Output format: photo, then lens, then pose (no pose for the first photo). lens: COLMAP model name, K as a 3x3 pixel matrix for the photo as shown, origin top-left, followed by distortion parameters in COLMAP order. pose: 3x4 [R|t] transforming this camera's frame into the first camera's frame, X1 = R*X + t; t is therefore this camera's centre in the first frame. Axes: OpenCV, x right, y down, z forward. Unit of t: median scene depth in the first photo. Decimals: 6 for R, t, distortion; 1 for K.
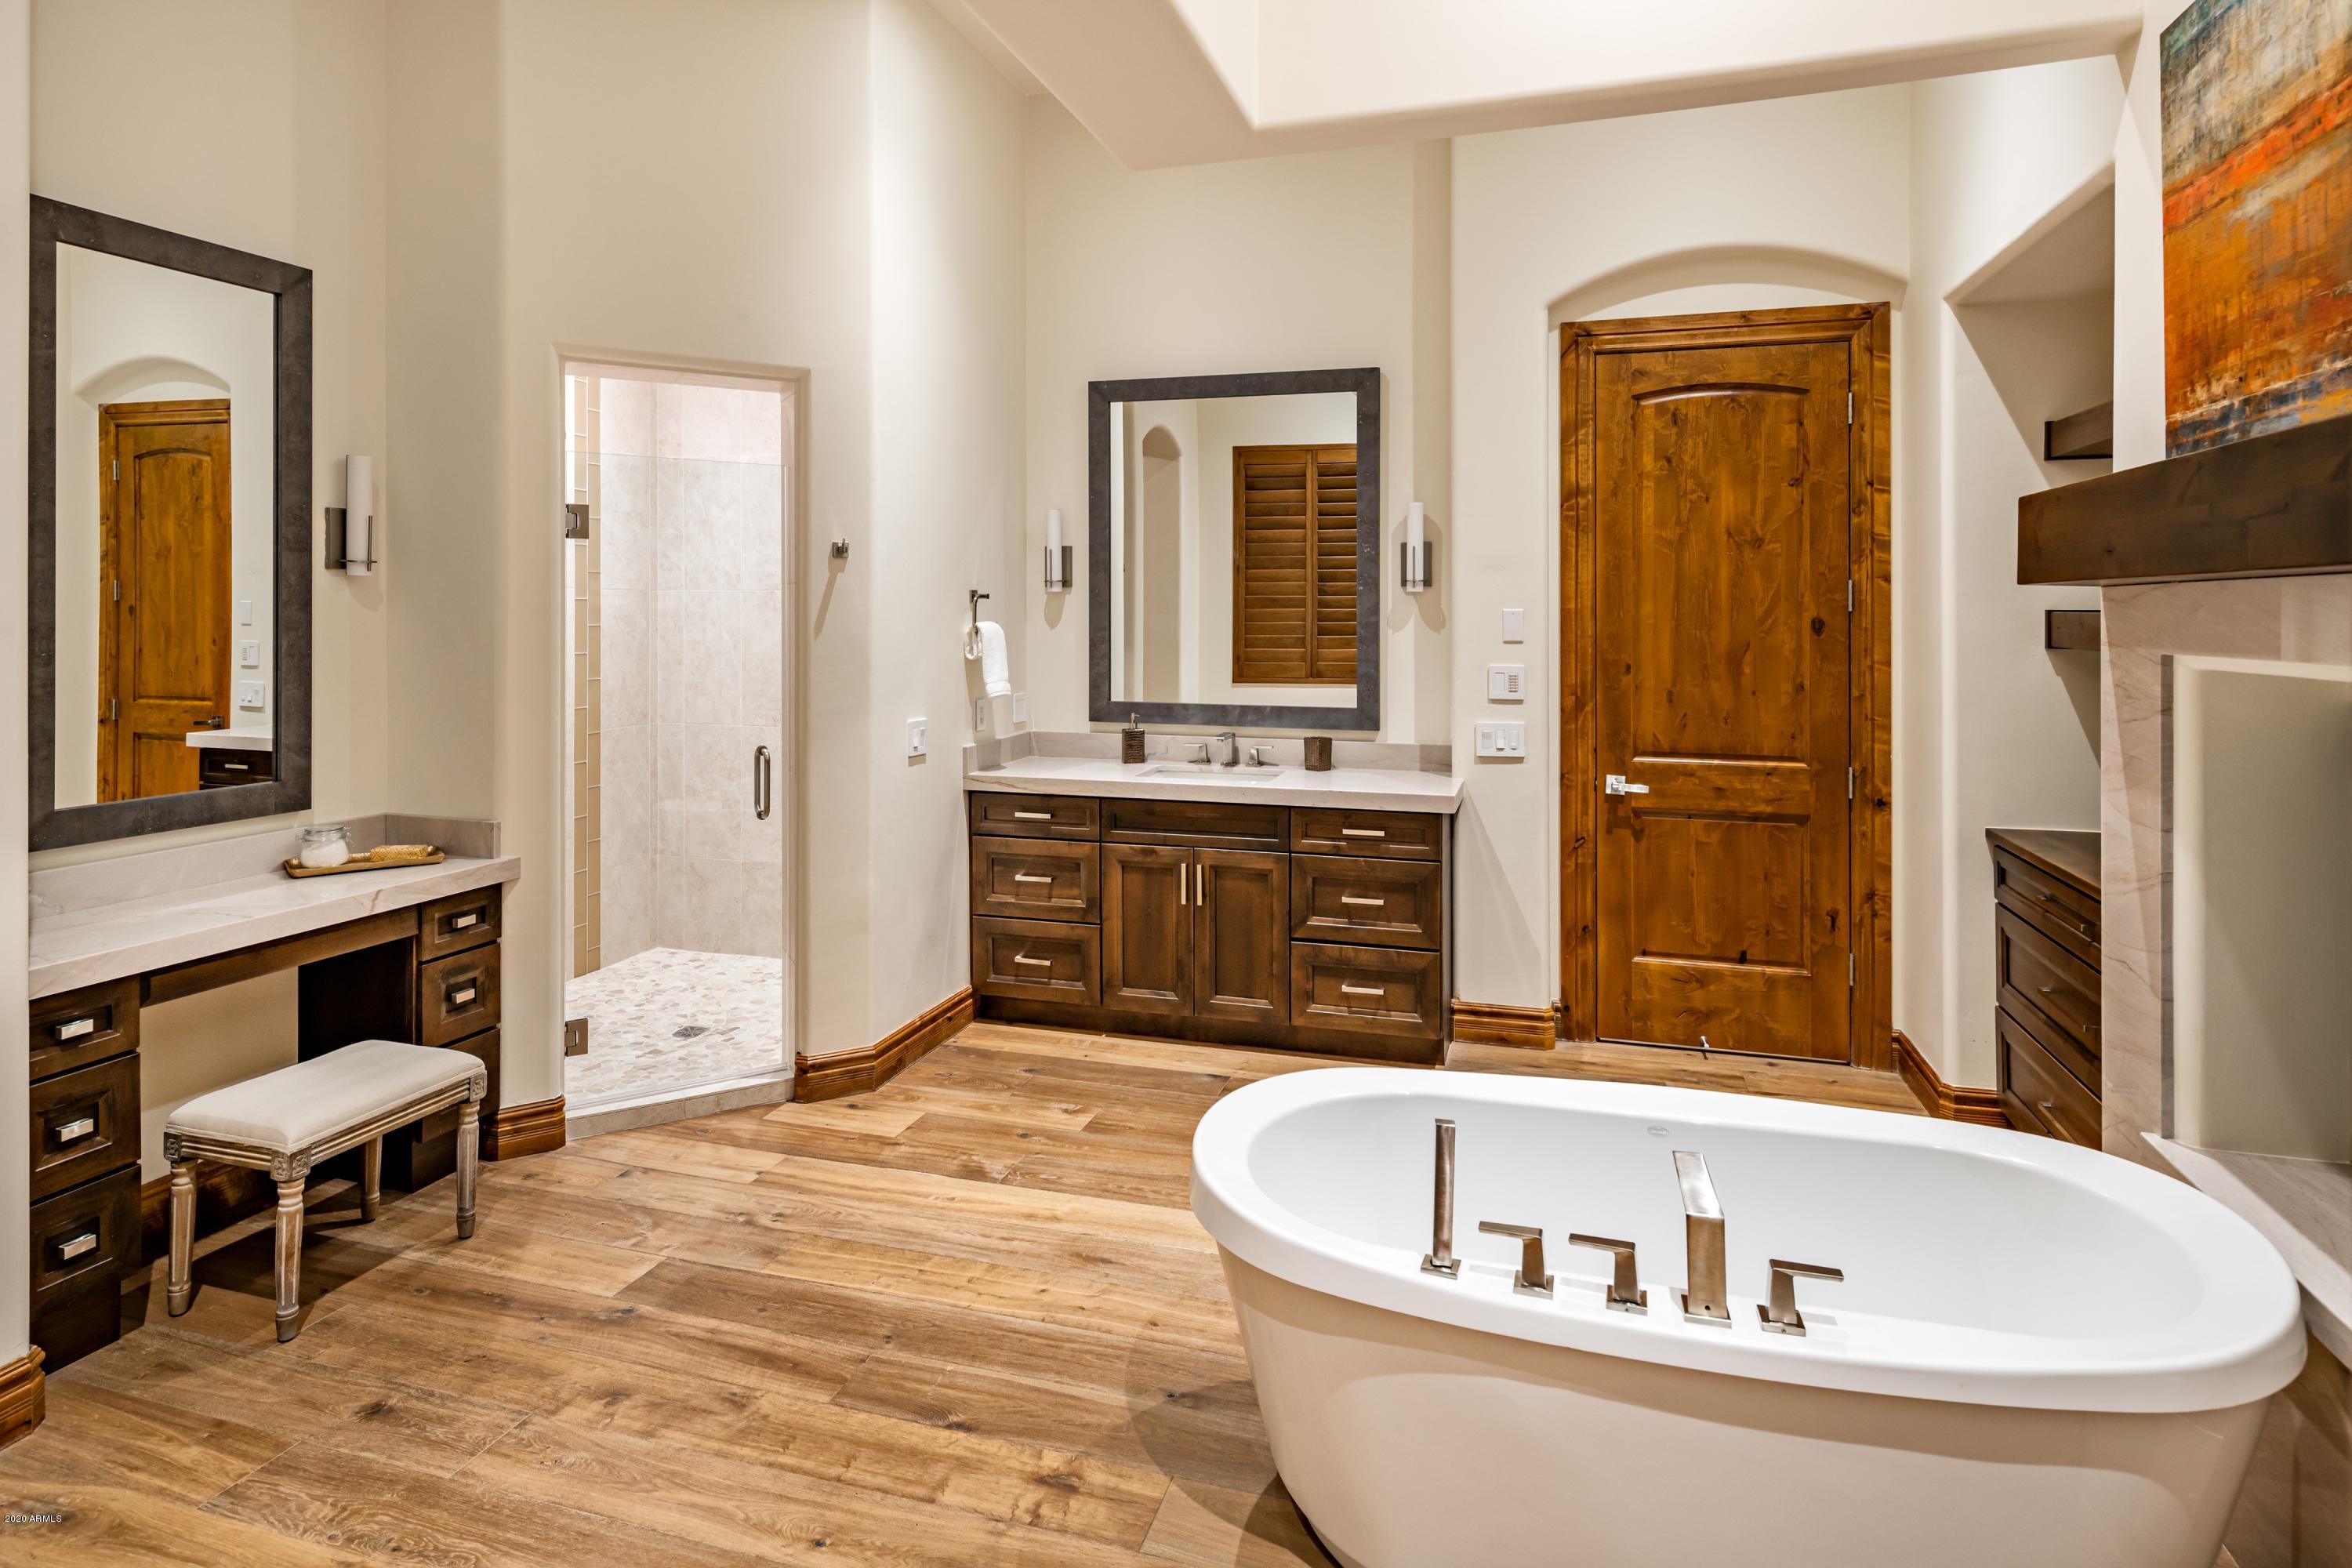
lens RADIAL K [[1274.4, 0, 1168.5], [0, 1274.4, 652.6], [0, 0, 1]] dist [0.001445, -0.001007]
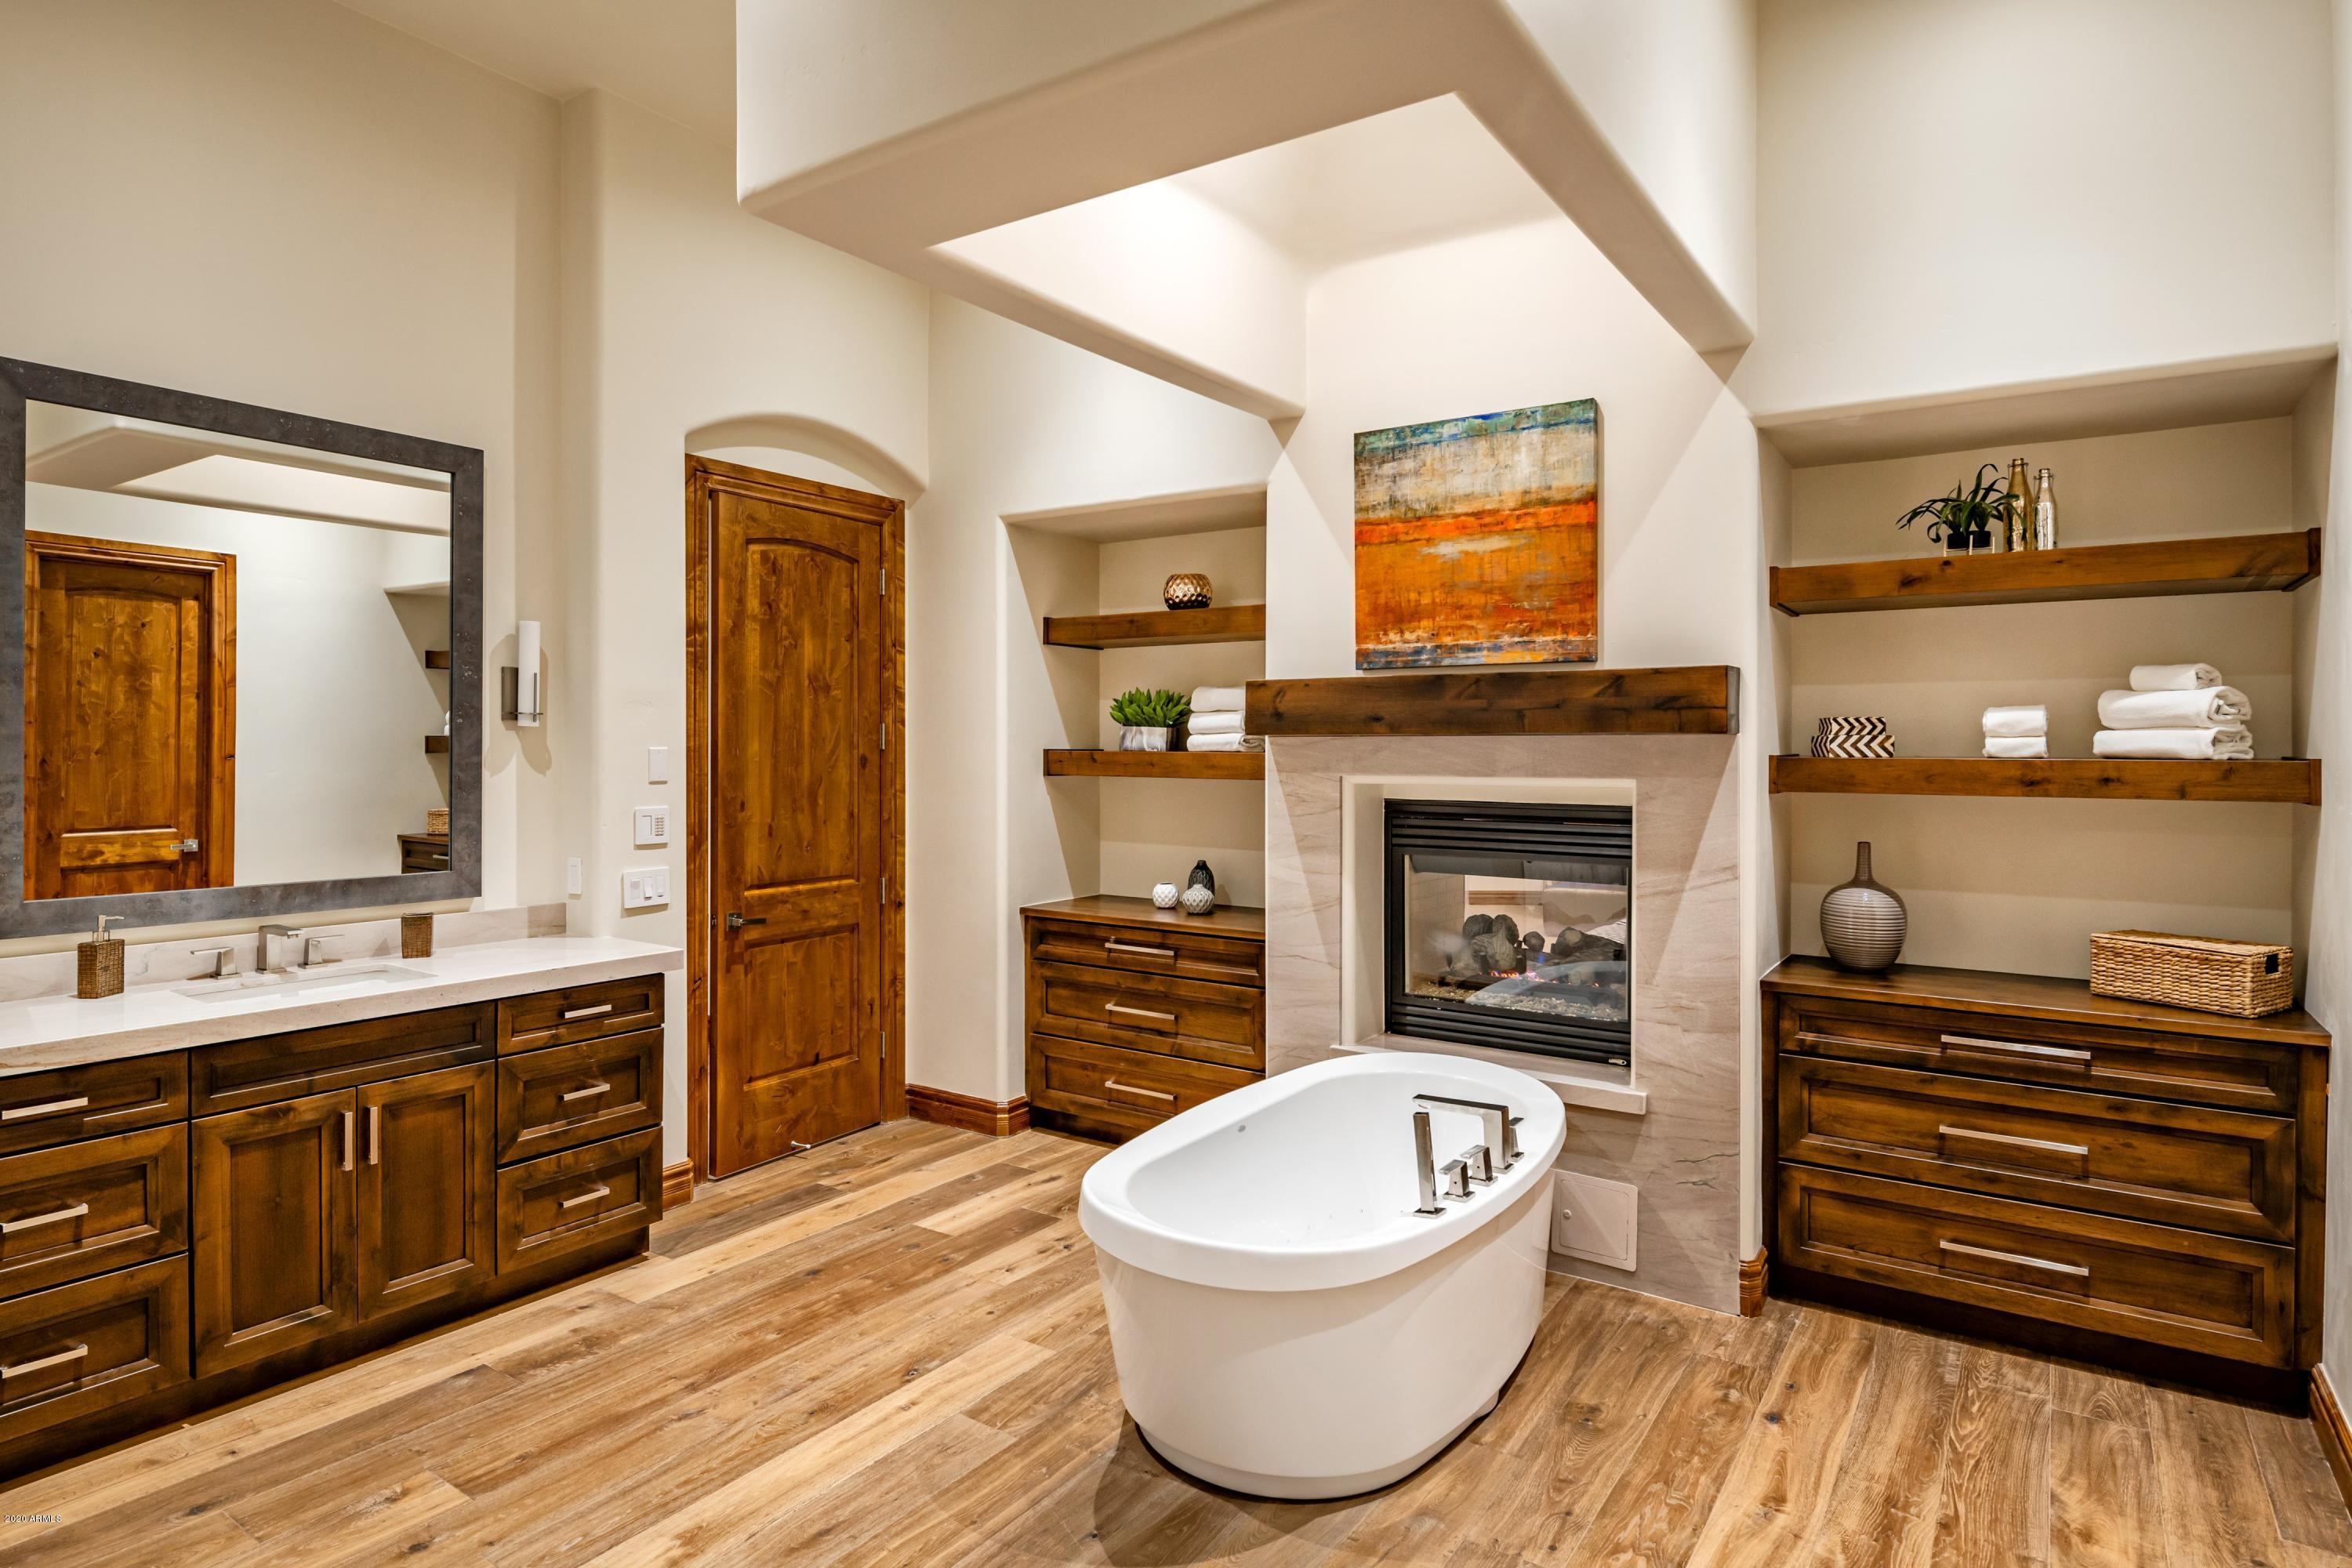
lens RADIAL K [[1303.2, 0, 1176.0], [0, 1303.2, 784.0], [0, 0, 1]] dist [-0.000800, 0.000470]
pose [[0.288730, -0.026322, 0.957049, -0.549239], [0.027732, 0.999432, 0.019121, -0.015216], [-0.957009, 0.021020, 0.289297, 0.365652]]
